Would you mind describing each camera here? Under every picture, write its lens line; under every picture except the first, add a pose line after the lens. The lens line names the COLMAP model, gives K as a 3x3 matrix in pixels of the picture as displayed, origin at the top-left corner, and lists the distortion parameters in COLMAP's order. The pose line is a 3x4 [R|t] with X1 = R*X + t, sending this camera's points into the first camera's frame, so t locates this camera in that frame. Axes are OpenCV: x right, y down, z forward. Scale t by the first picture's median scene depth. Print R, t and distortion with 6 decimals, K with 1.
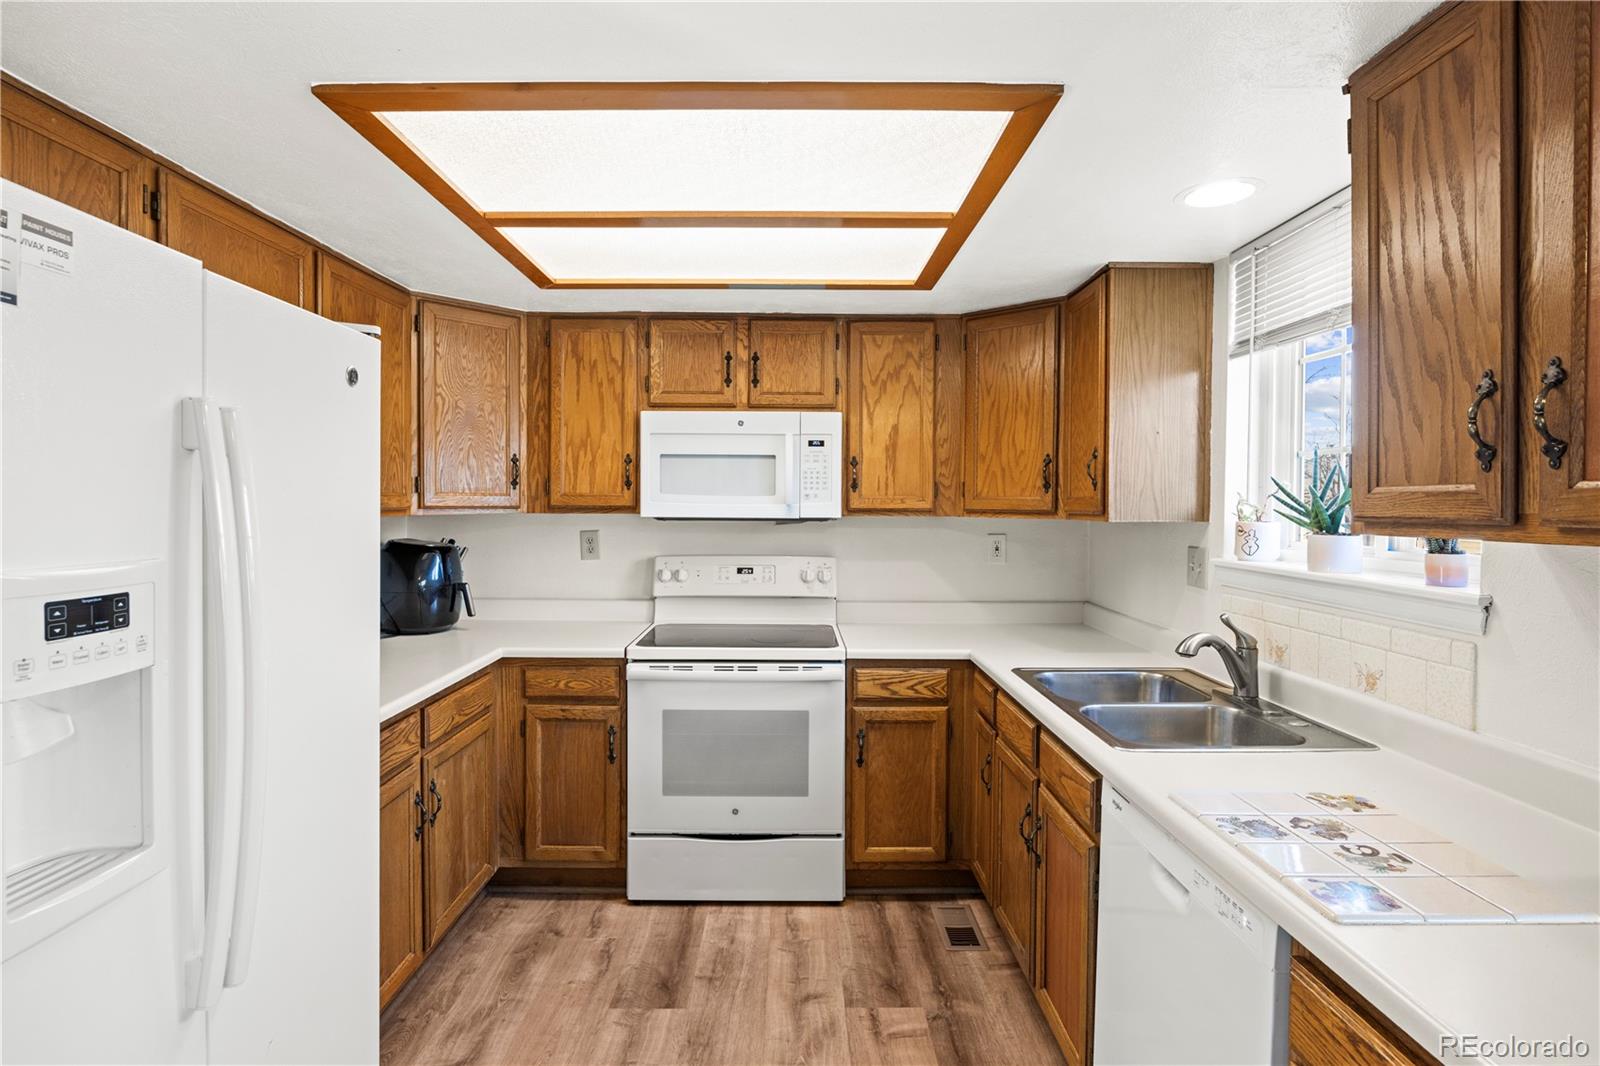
lens RADIAL K [[810.8, 0, 795.0], [0, 810.8, 523.4], [0, 0, 1]] dist [-0.012297, 0.000665]
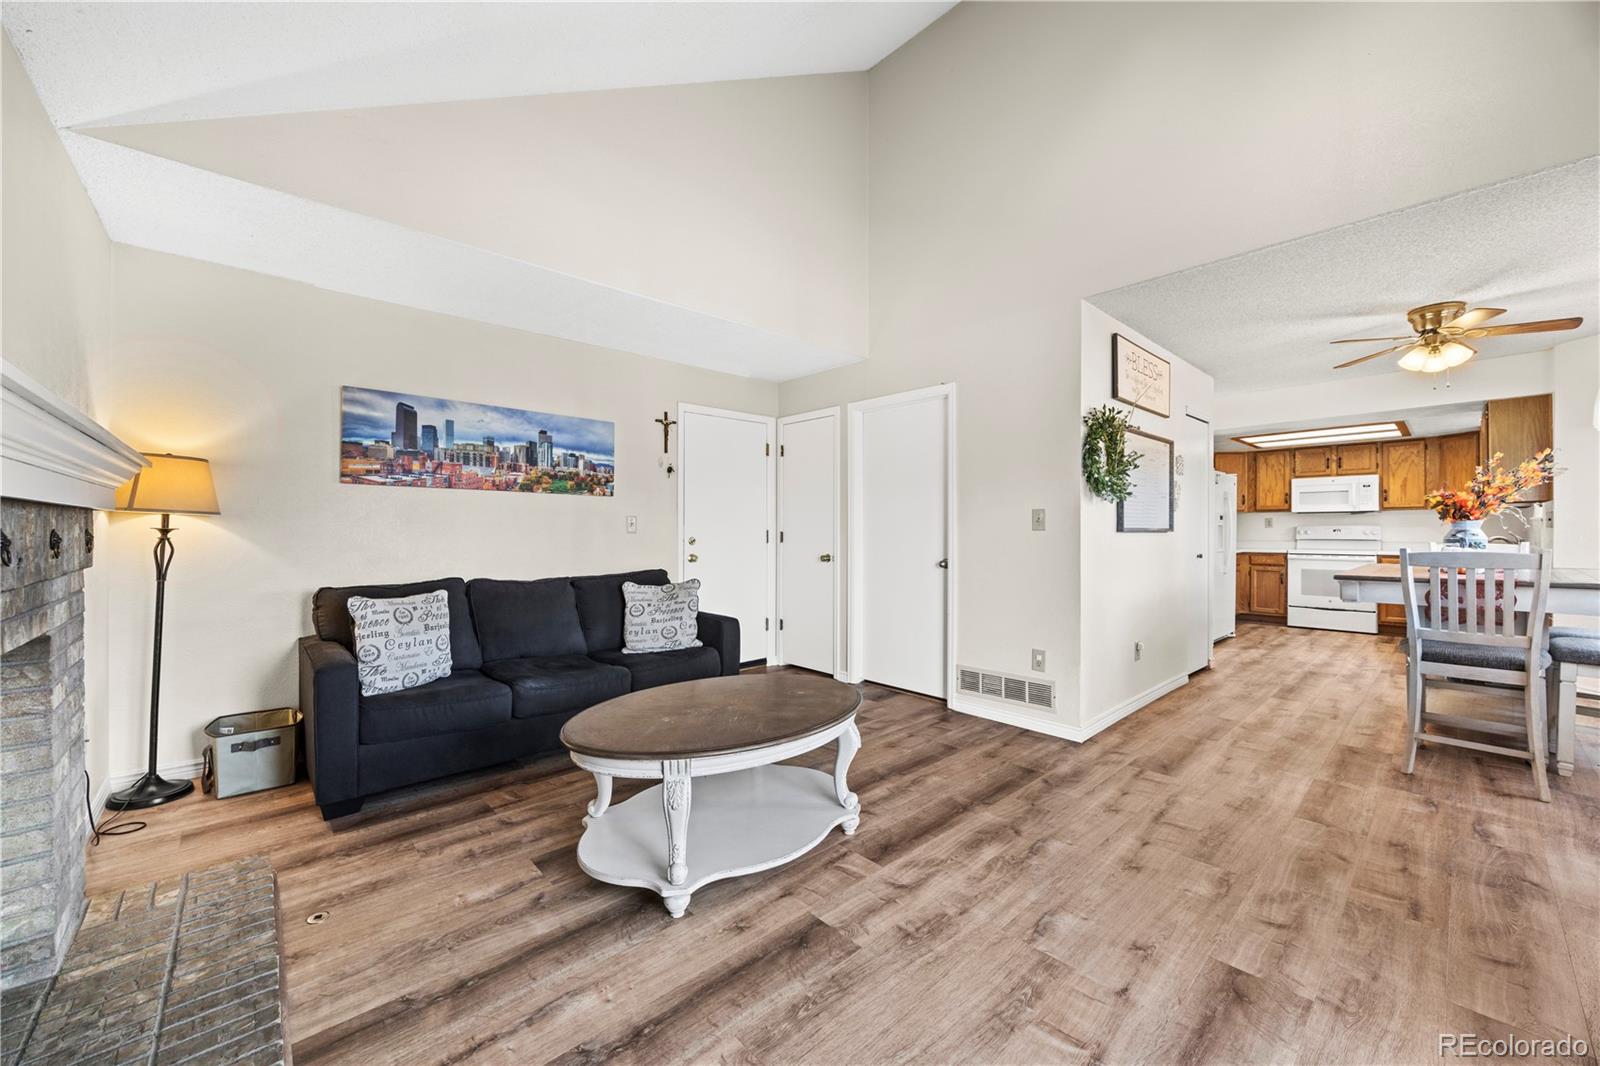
lens RADIAL K [[608.6, 0, 794.0], [0, 608.6, 535.5], [0, 0, 1]] dist [-0.004457, 0.000345]
pose [[0.669742, -0.000902, -0.742594, 0.284224], [-0.008969, 0.999916, -0.009304, 0.129382], [0.742540, 0.012892, 0.669678, -2.153709]]
